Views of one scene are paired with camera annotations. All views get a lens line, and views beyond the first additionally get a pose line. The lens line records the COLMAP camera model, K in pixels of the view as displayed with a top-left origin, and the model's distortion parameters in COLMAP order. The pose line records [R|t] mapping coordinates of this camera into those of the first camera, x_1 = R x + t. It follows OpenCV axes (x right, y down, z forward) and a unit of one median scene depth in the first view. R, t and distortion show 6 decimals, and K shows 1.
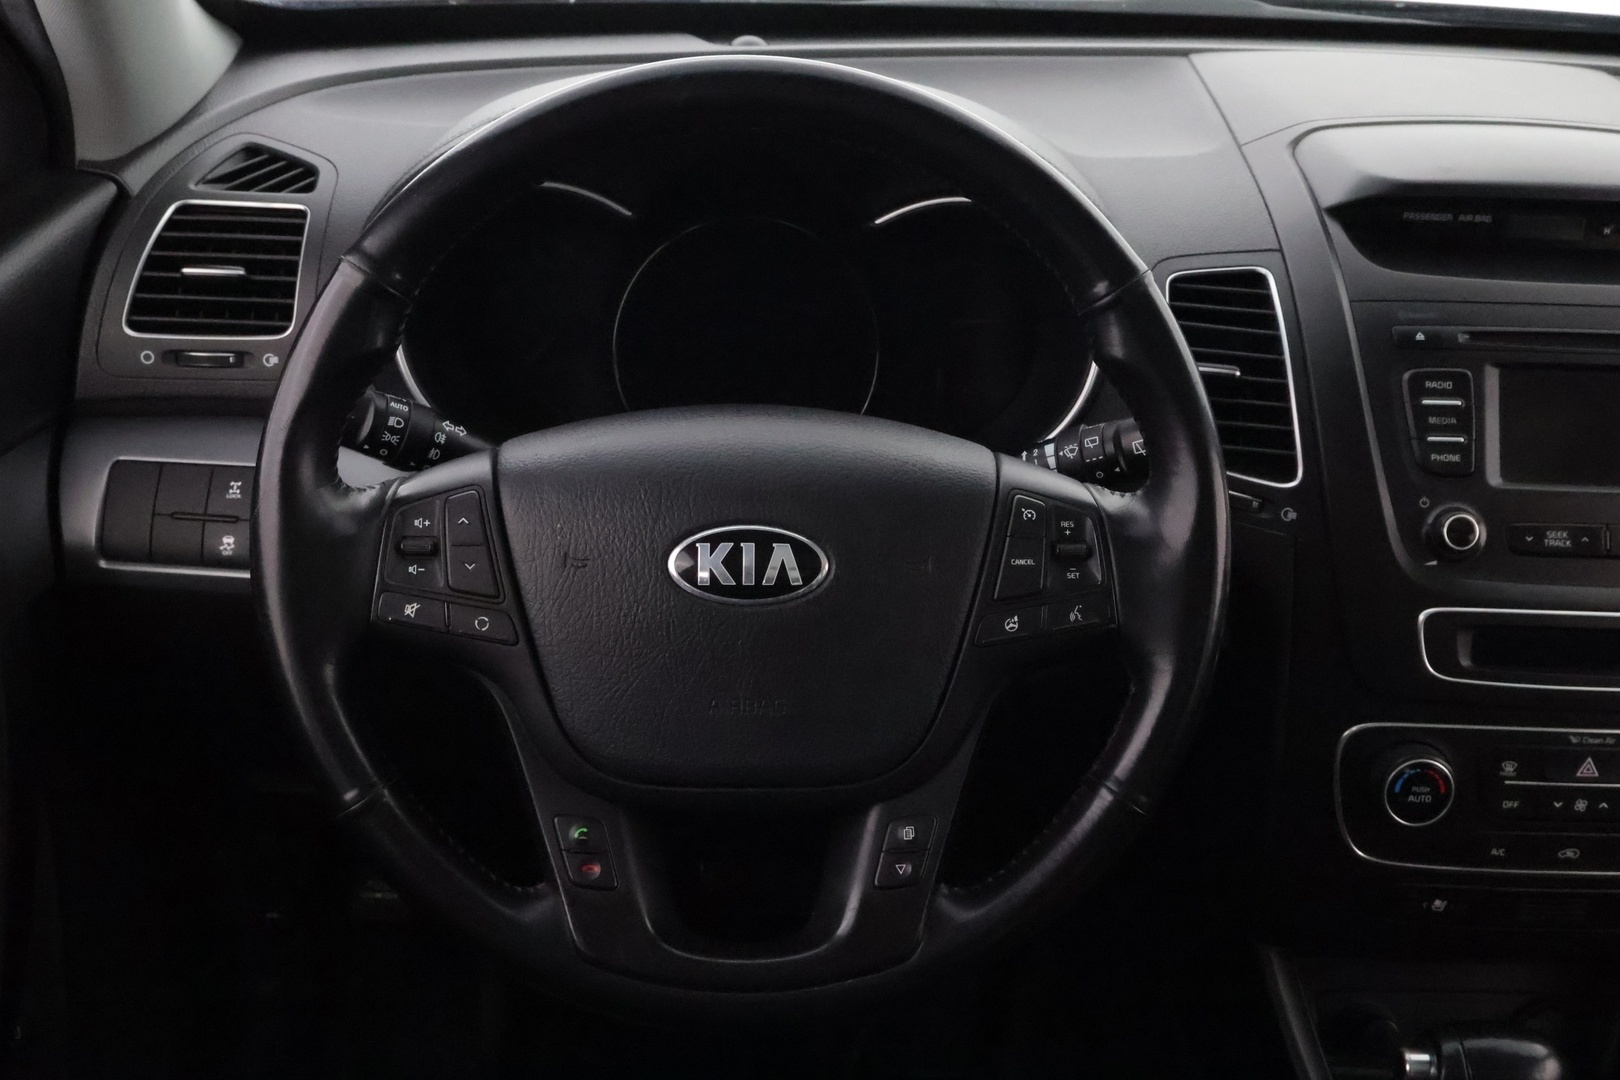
lens RADIAL K [[1860.2, 0, 815.2], [0, 1860.2, 531.7], [0, 0, 1]] dist [0.021851, 0.000000]
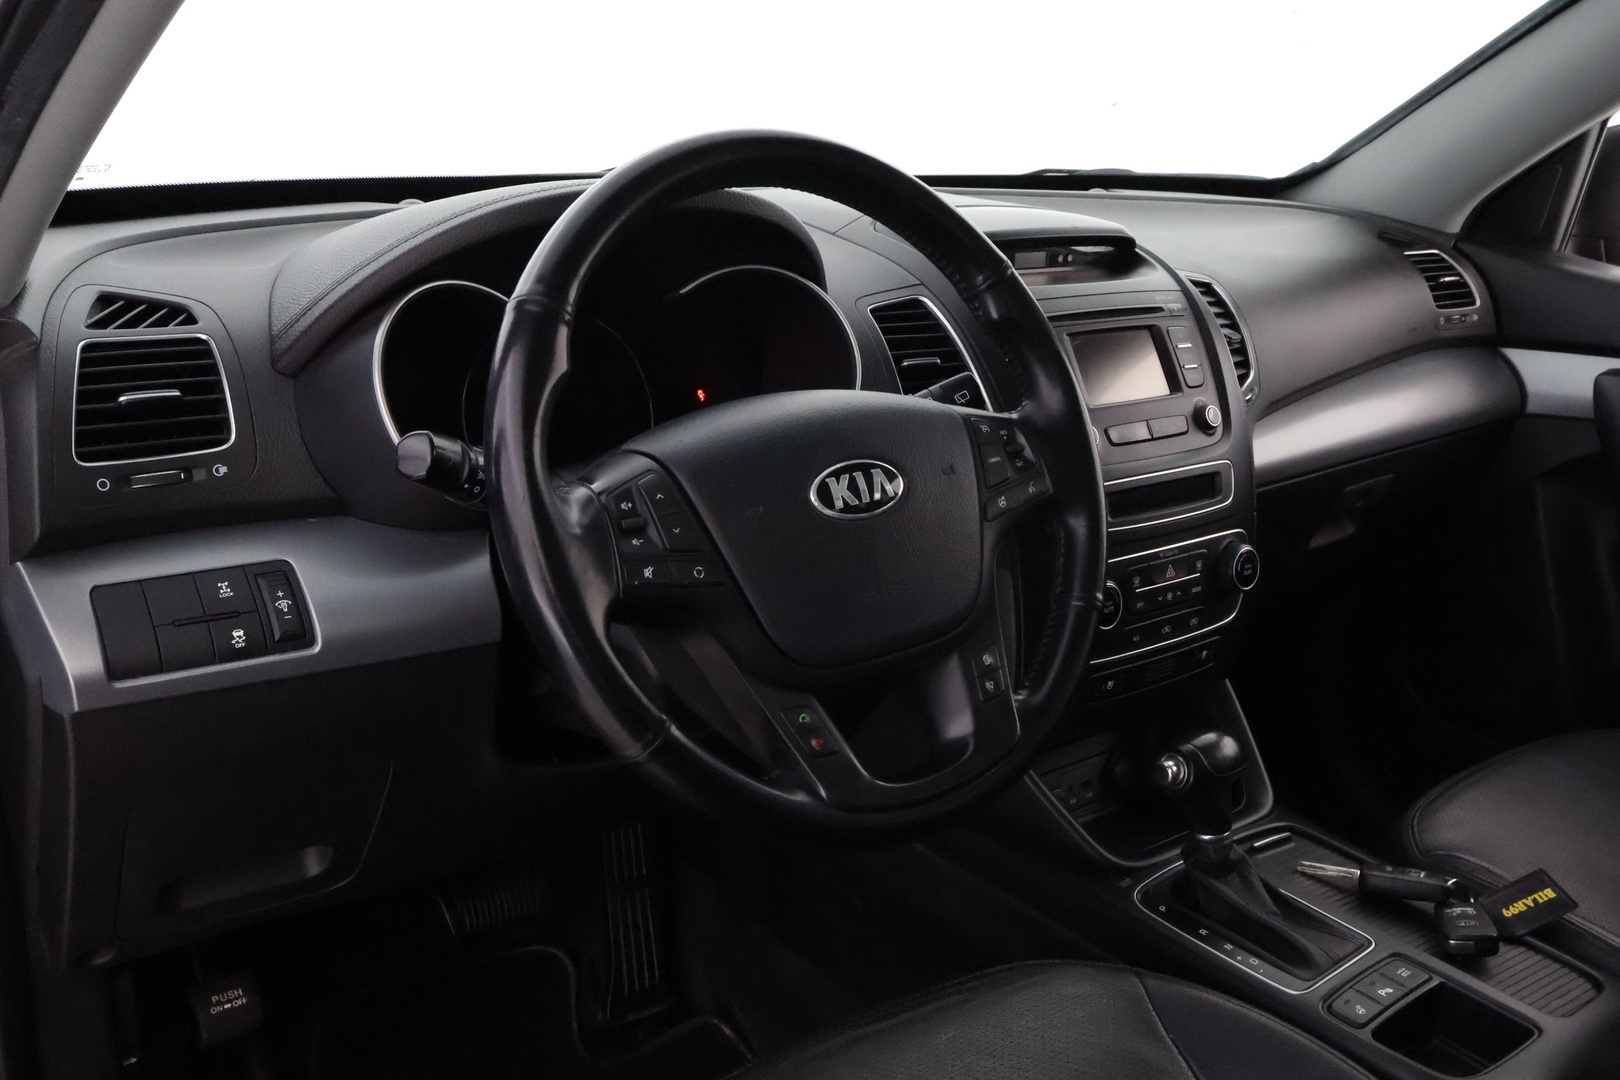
lens RADIAL K [[1438.0, 0, 814.9], [0, 1438.0, 529.4], [0, 0, 1]] dist [0.012845, -0.000280]
pose [[0.806735, -0.185506, 0.561040, -0.624117], [0.246919, 0.968409, -0.034851, 0.071386], [-0.536852, 0.166647, 0.827054, 0.161411]]
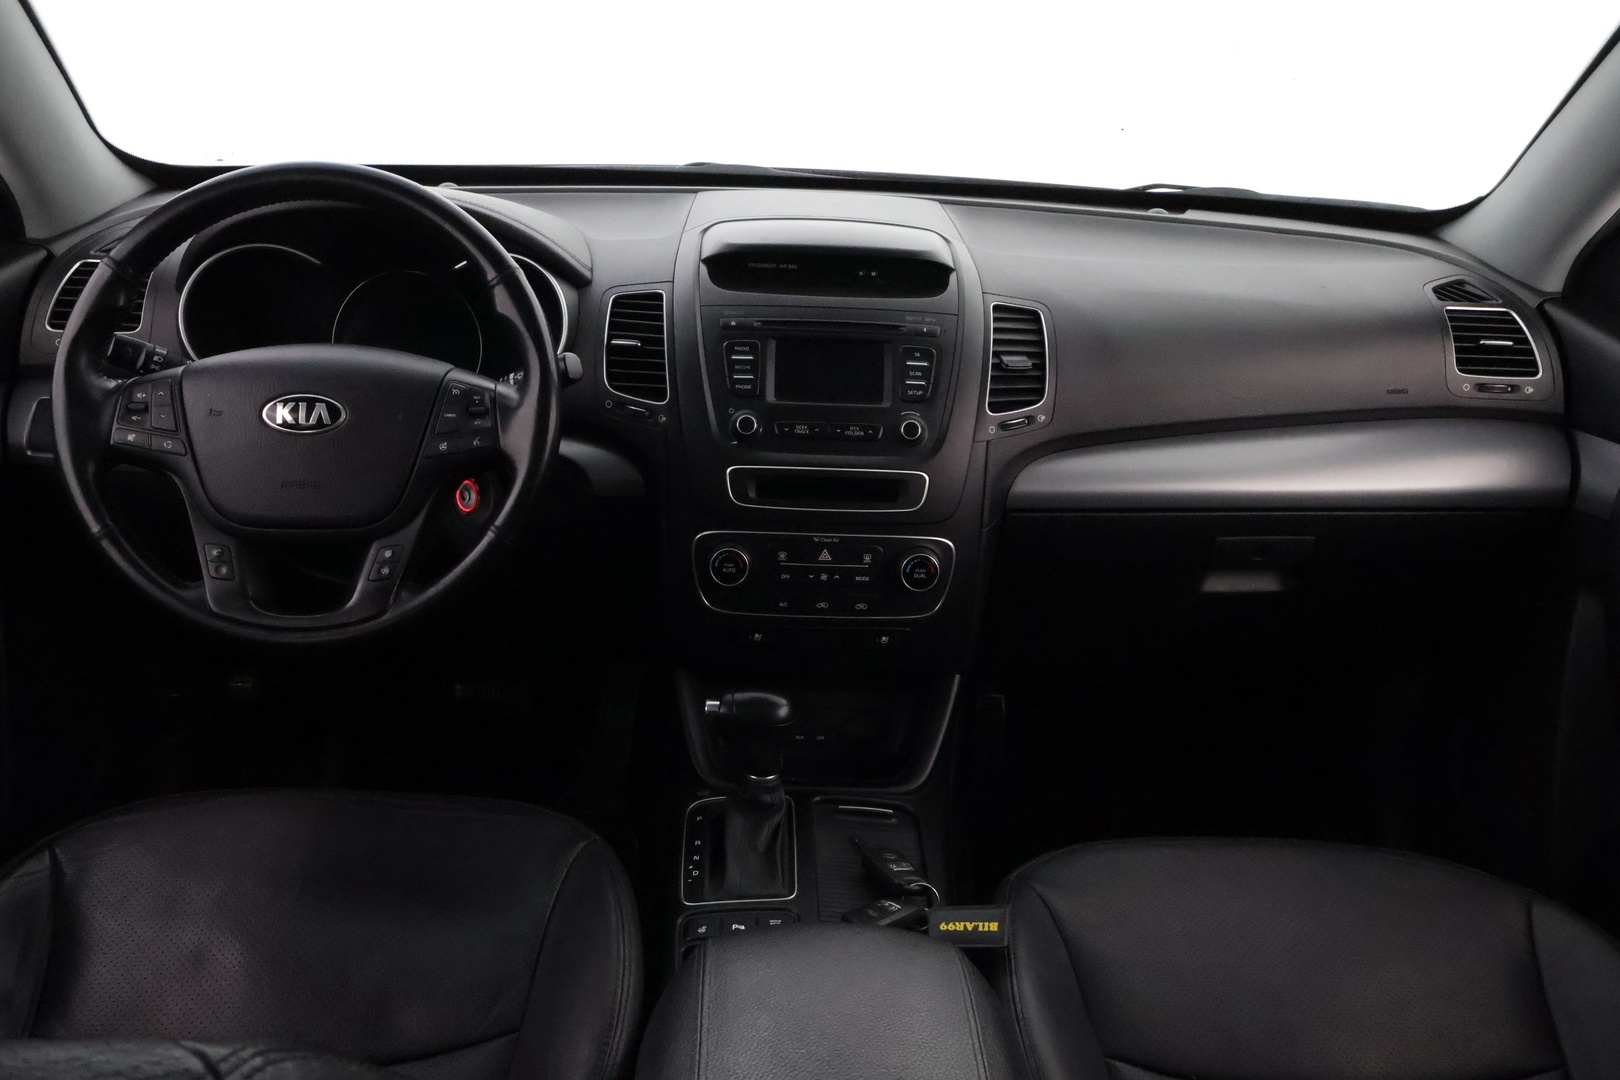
lens RADIAL K [[1372.2, 0, 810.8], [0, 1372.2, 540.6], [0, 0, 1]] dist [0.011367, -0.003378]
pose [[0.999969, -0.002923, -0.007342, 0.491708], [0.002500, 0.998378, -0.056880, 0.226596], [0.007497, 0.056860, 0.998354, -0.420908]]
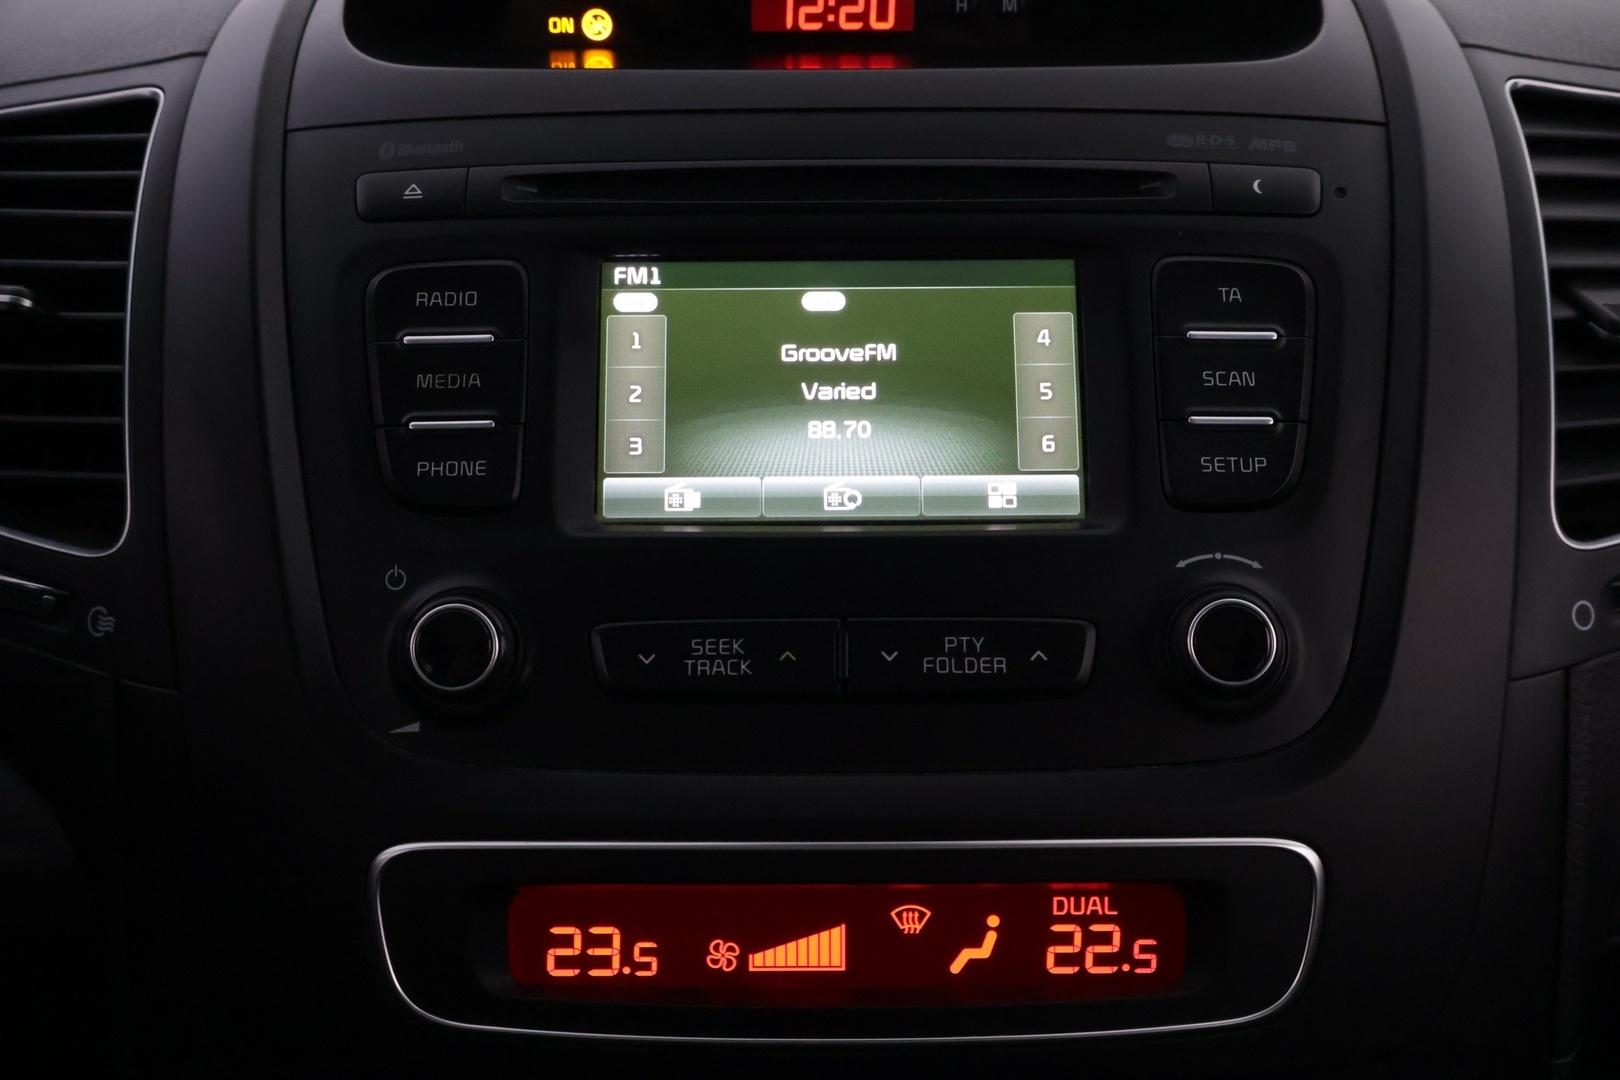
lens RADIAL K [[1786.7, 0, 797.1], [0, 1786.7, 534.4], [0, 0, 1]] dist [-0.010628, 0.000000]
pose [[0.997416, -0.039642, -0.059922, 0.517781], [0.032784, 0.993236, -0.111386, 0.024610], [0.063933, 0.109134, 0.991969, 0.732808]]
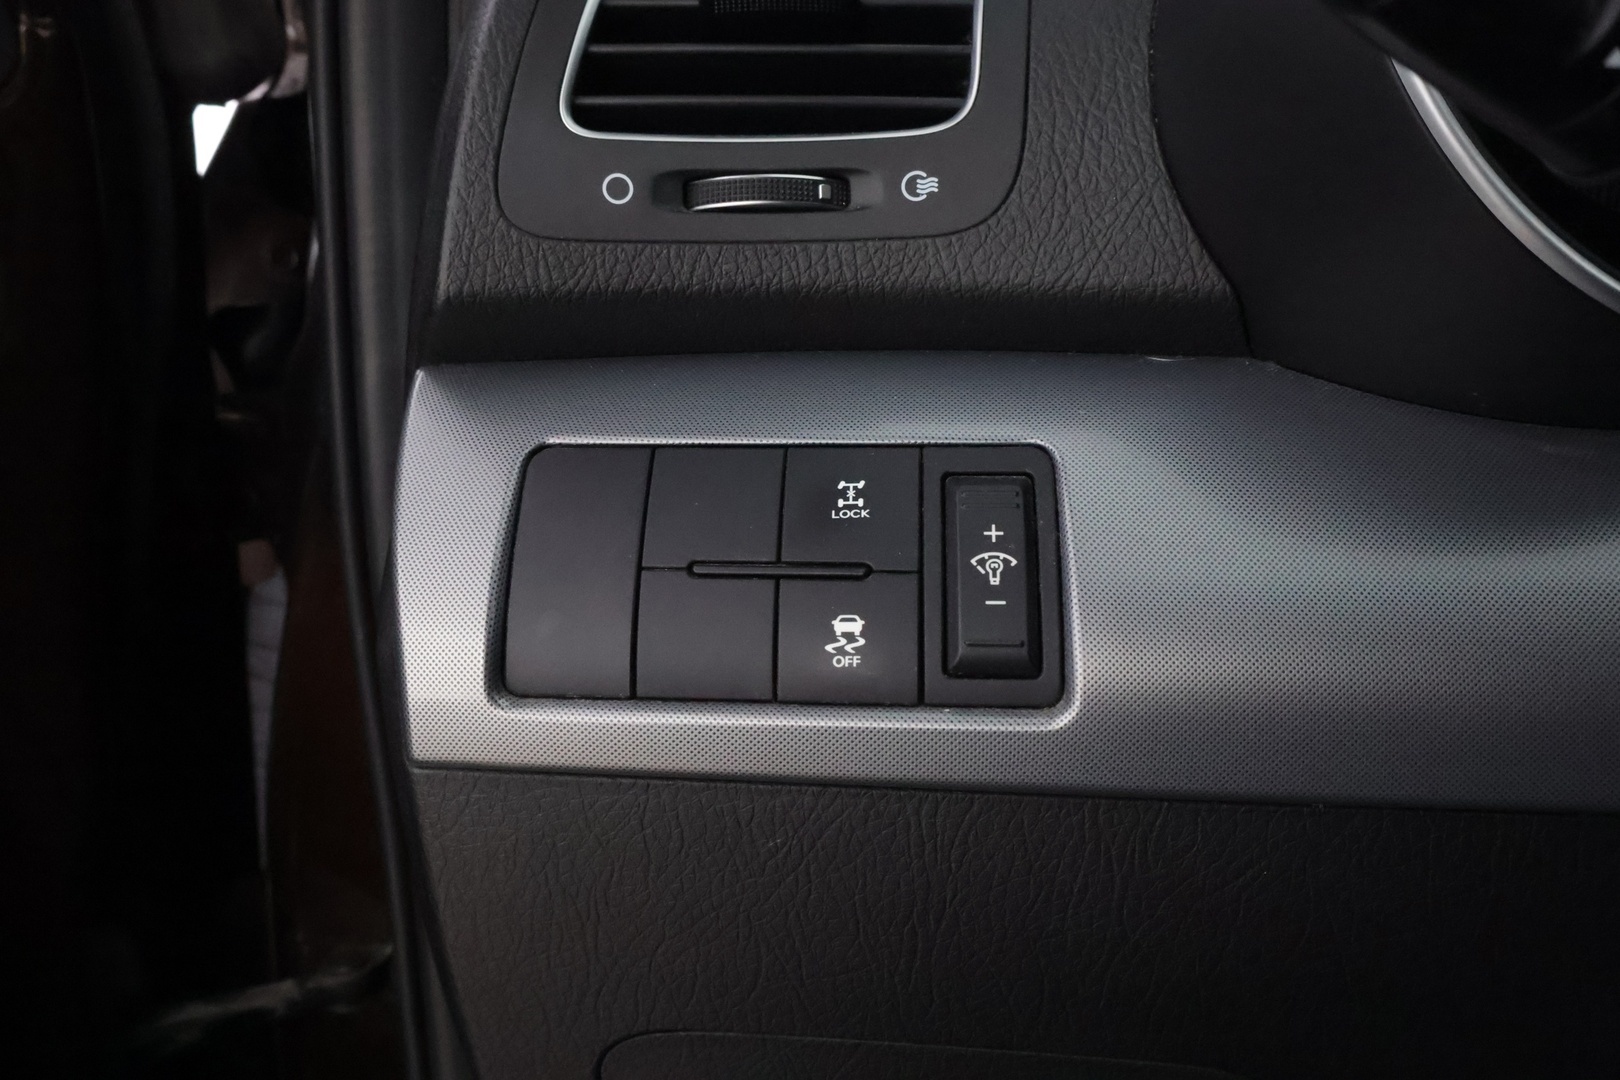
lens RADIAL K [[1786.7, 0, 812.6], [0, 1786.7, 537.2], [0, 0, 1]] dist [-0.010628, 0.000000]
pose [[0.993204, -0.048218, -0.105928, -0.354706], [0.024532, 0.976429, -0.214441, 0.076338], [0.113771, 0.210385, 0.970976, 0.826621]]
